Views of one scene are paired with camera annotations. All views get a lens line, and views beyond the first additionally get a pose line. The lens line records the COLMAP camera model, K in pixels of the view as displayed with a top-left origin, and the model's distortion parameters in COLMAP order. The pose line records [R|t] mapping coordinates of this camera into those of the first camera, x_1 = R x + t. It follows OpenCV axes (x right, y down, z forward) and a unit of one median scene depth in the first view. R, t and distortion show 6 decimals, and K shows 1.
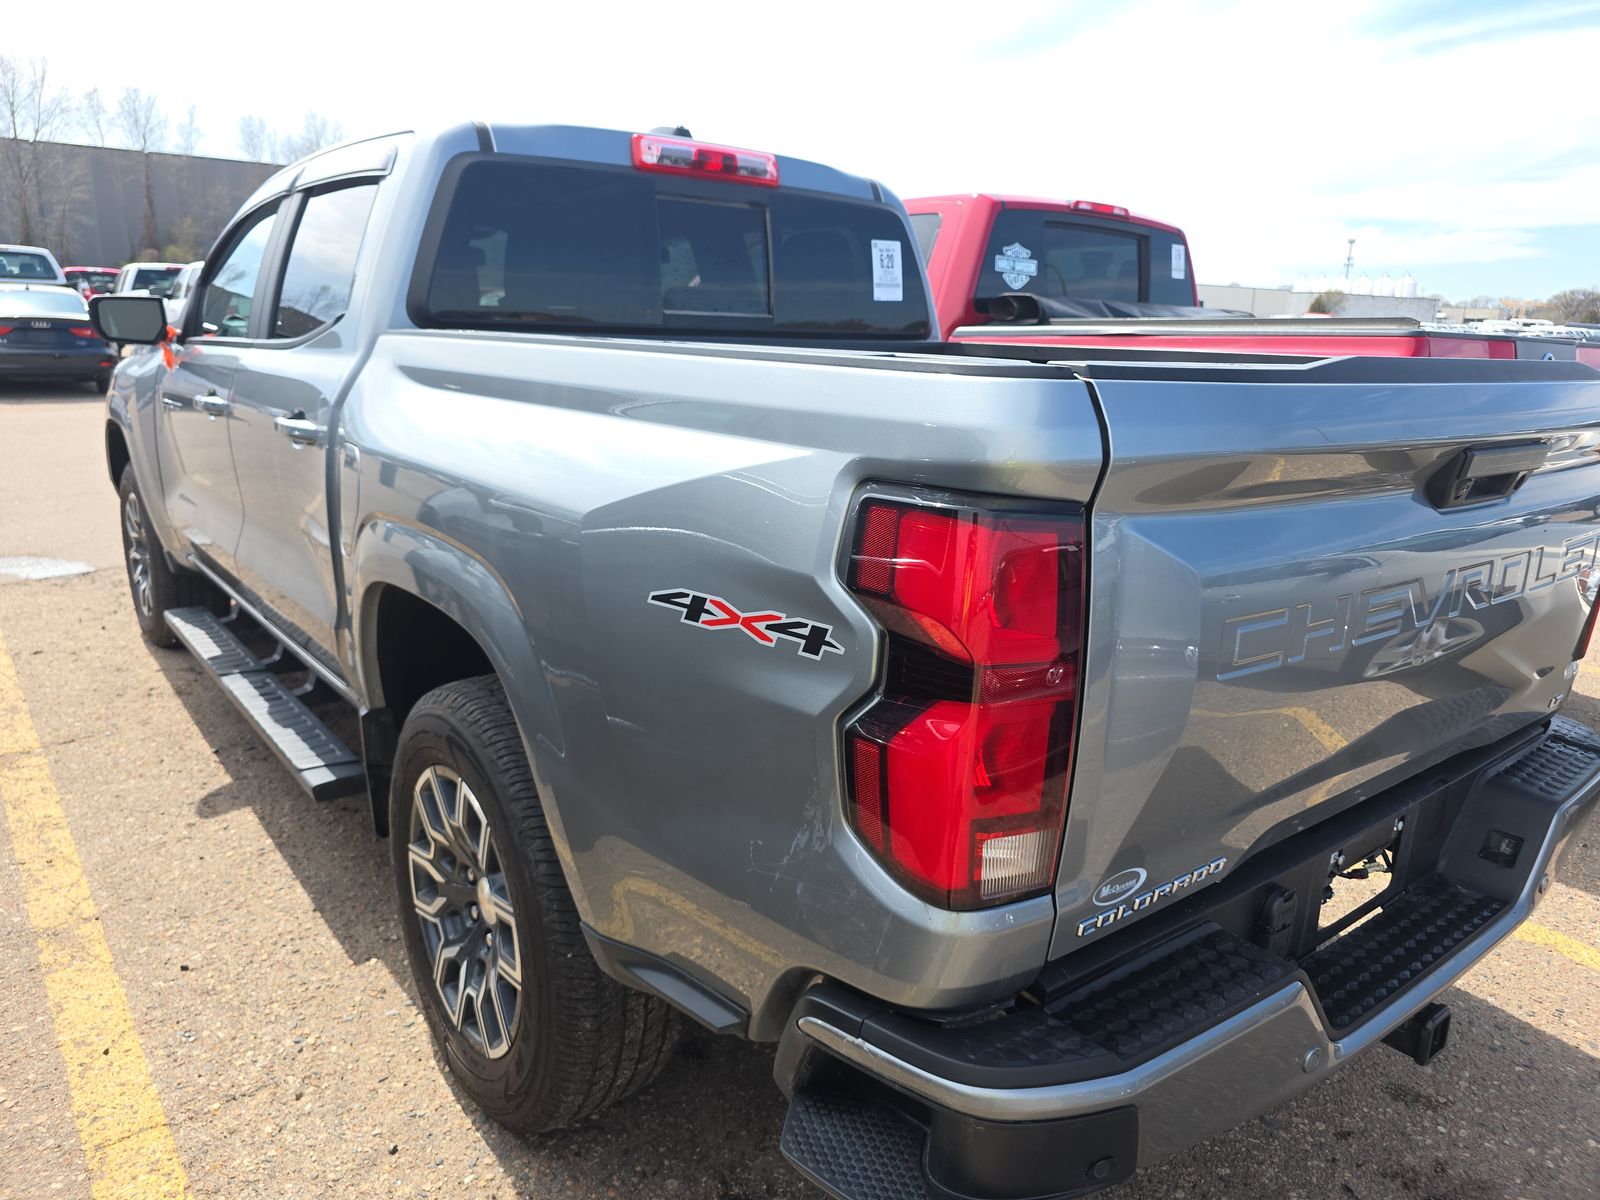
lens RADIAL K [[1065.4, 0, 812.6], [0, 1065.4, 586.5], [0, 0, 1]] dist [0.017197, -0.009950]
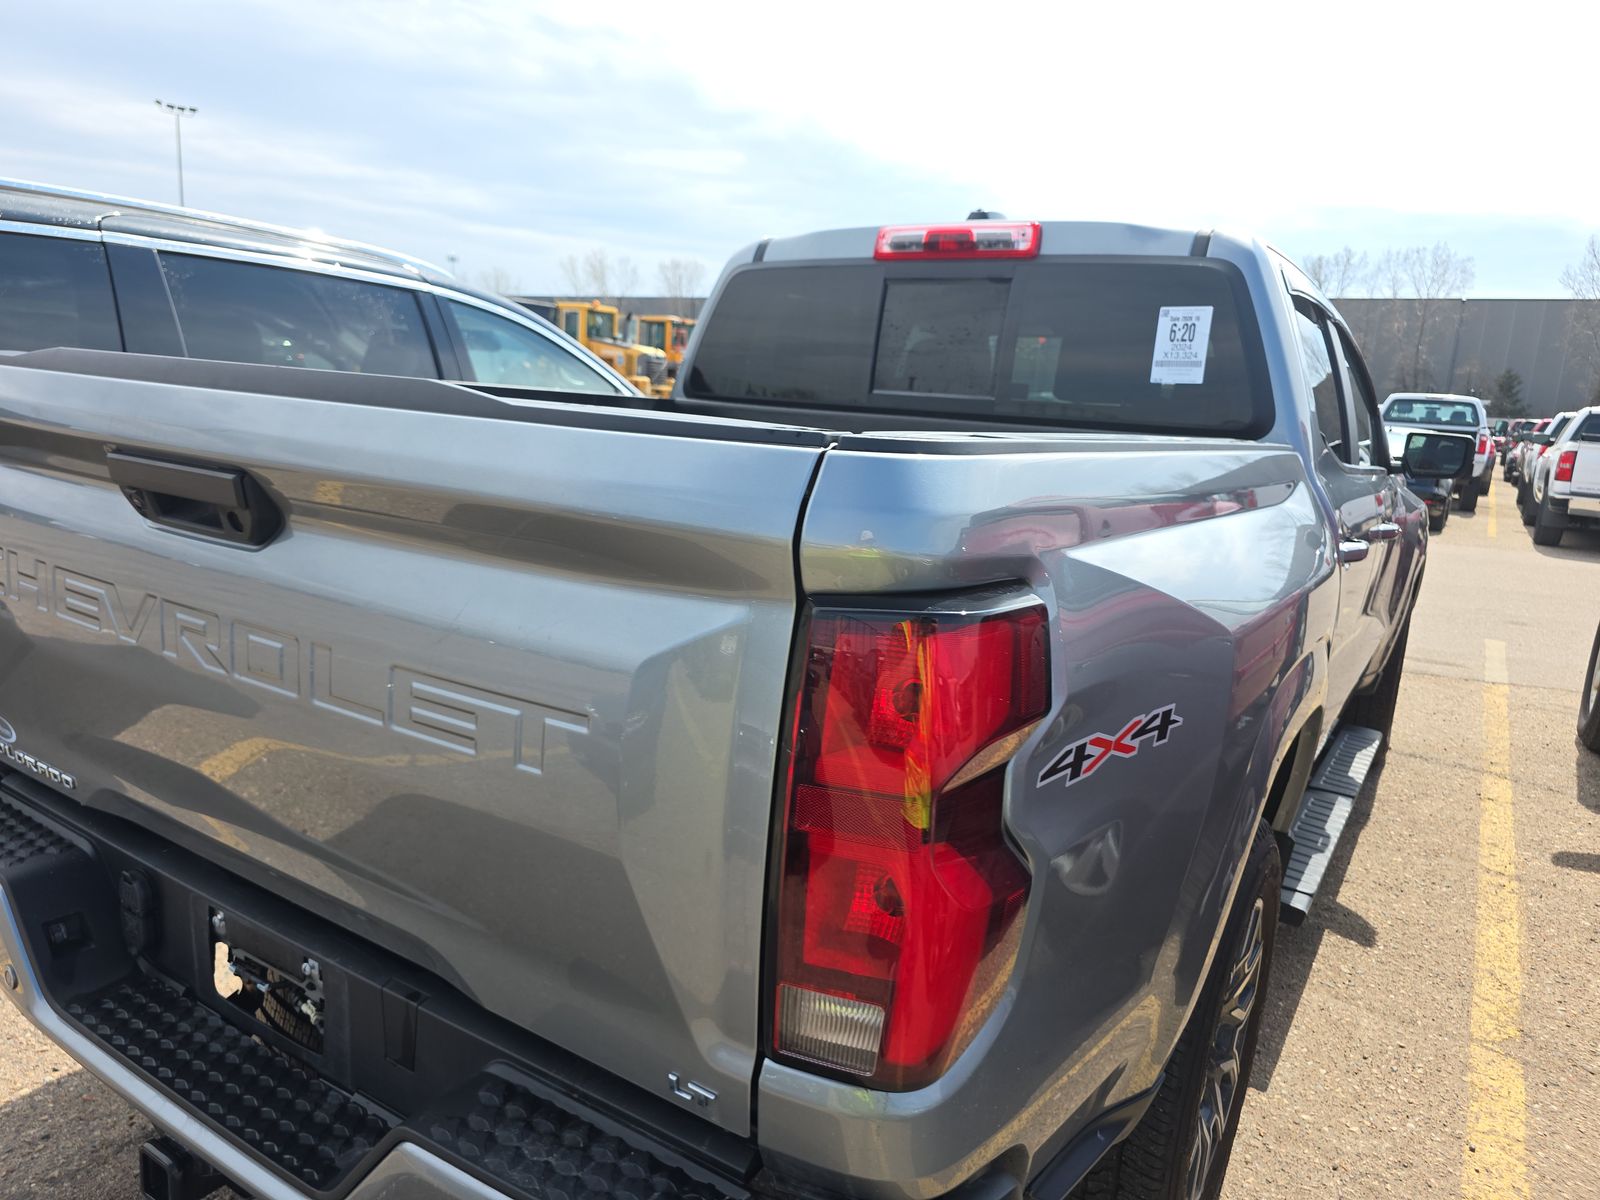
lens RADIAL K [[1065.4, 0, 789.8], [0, 1065.4, 609.1], [0, 0, 1]] dist [0.017197, -0.009950]
pose [[0.335471, 0.173102, -0.926010, 0.718891], [-0.279186, 0.957083, 0.077768, -0.098126], [0.899730, 0.232440, 0.369401, 0.516867]]
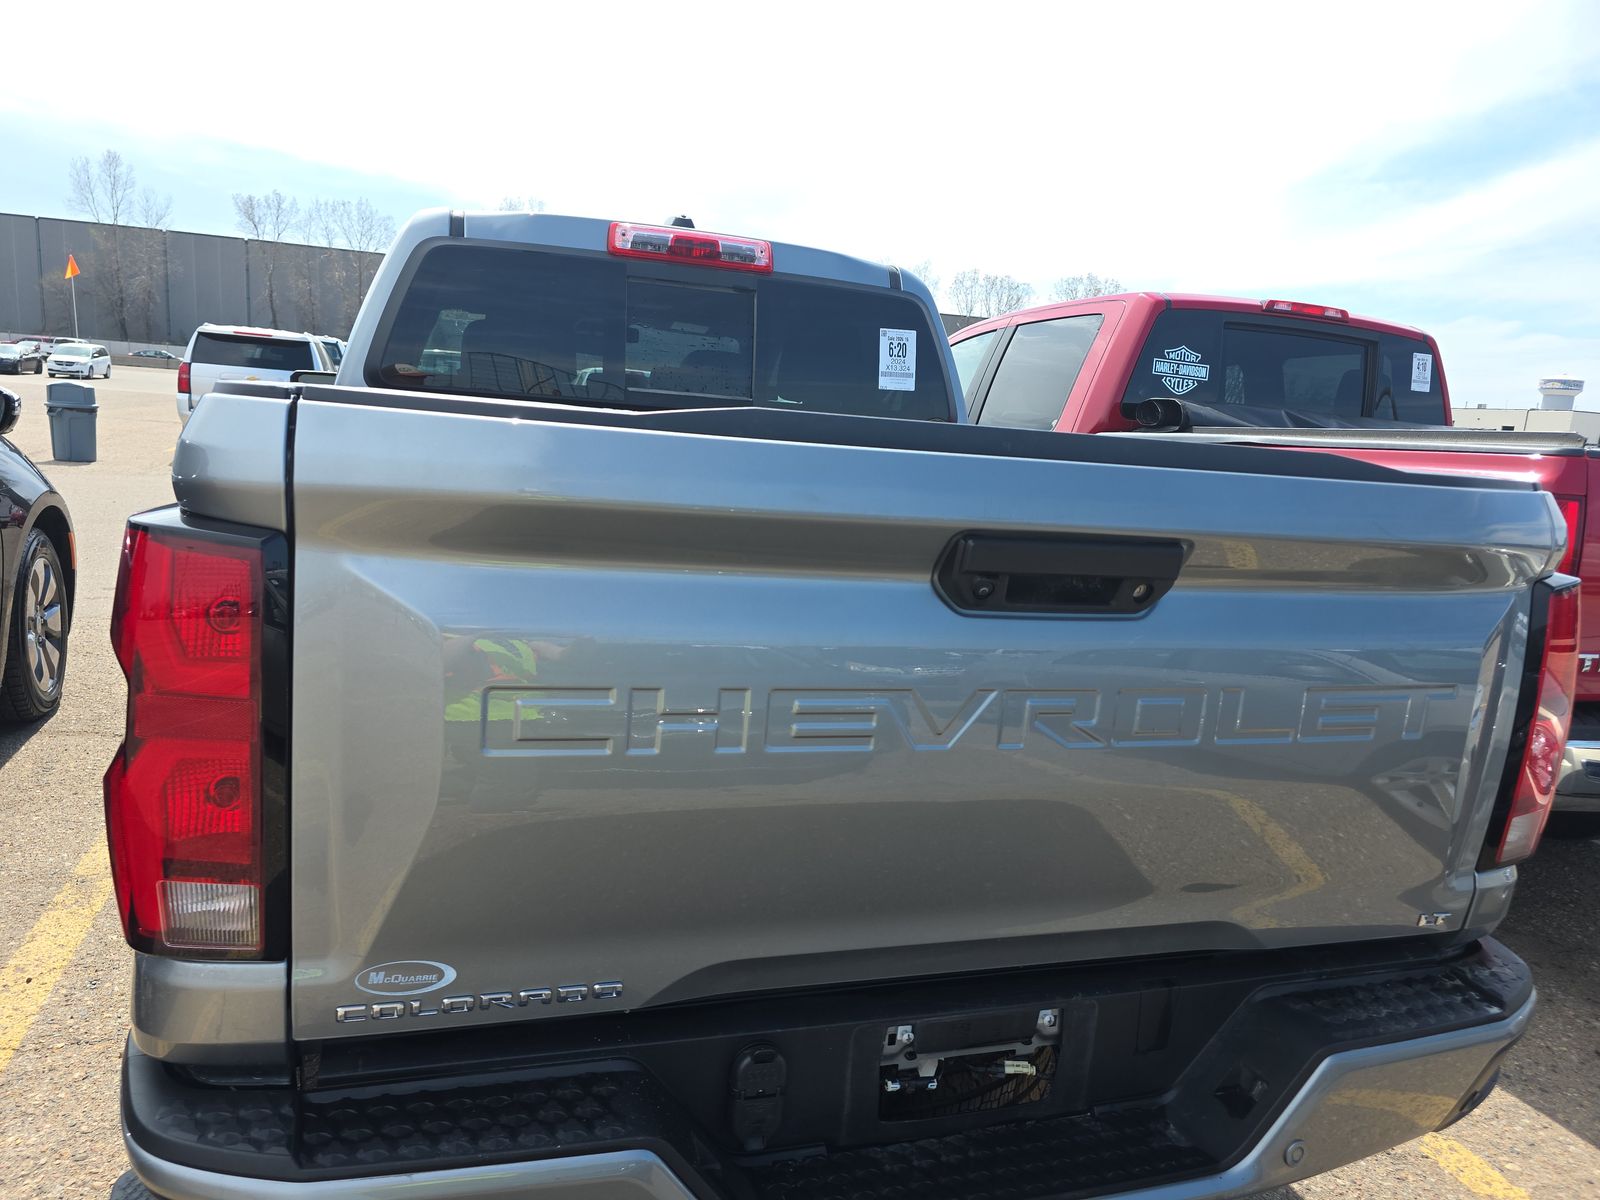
lens RADIAL K [[1065.4, 0, 791.7], [0, 1065.4, 613.5], [0, 0, 1]] dist [0.017197, -0.009950]
pose [[0.933667, 0.100404, -0.343781, 0.336068], [-0.127168, 0.990290, -0.056153, -0.004351], [0.334805, 0.096146, 0.937370, 0.093351]]
